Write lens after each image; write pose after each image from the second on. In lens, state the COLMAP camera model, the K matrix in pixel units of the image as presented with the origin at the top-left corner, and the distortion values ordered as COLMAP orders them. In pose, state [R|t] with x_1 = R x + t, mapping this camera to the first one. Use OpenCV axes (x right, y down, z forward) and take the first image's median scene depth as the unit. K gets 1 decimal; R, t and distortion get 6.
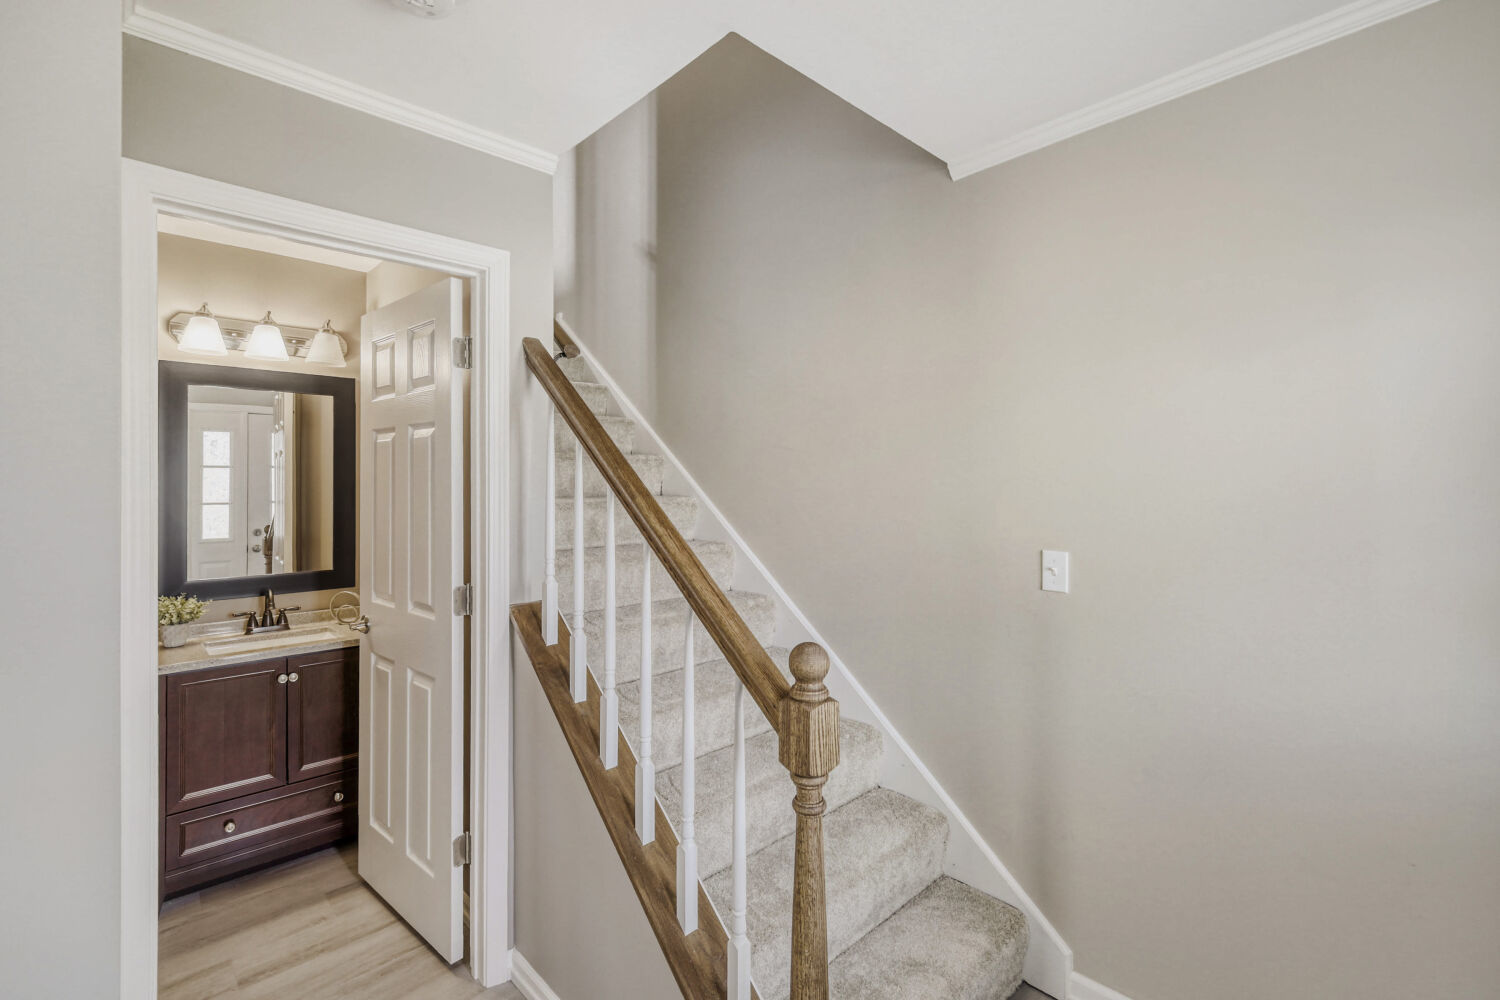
lens RADIAL K [[662.1, 0, 739.7], [0, 662.1, 480.7], [0, 0, 1]] dist [0.010285, -0.001780]
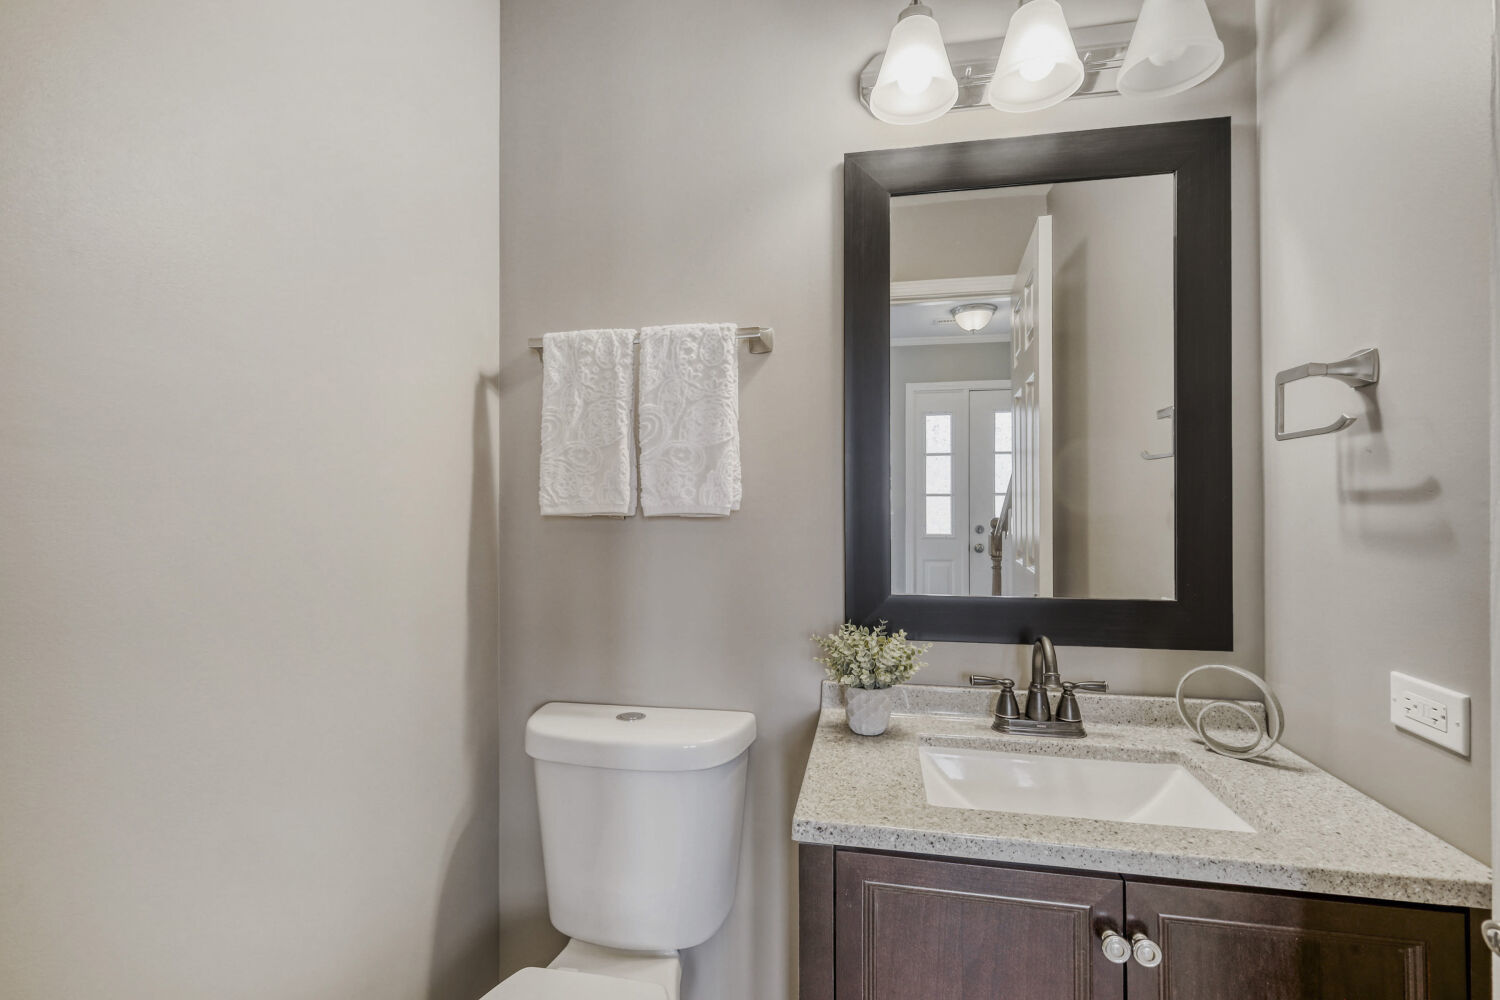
lens RADIAL K [[662.1, 0, 746.6], [0, 662.1, 496.4], [0, 0, 1]] dist [0.010285, -0.001780]
pose [[0.583141, -0.005324, -0.812354, -0.475283], [0.007576, 0.999971, -0.001116, 0.075734], [0.812336, -0.005504, 0.583164, 0.604707]]
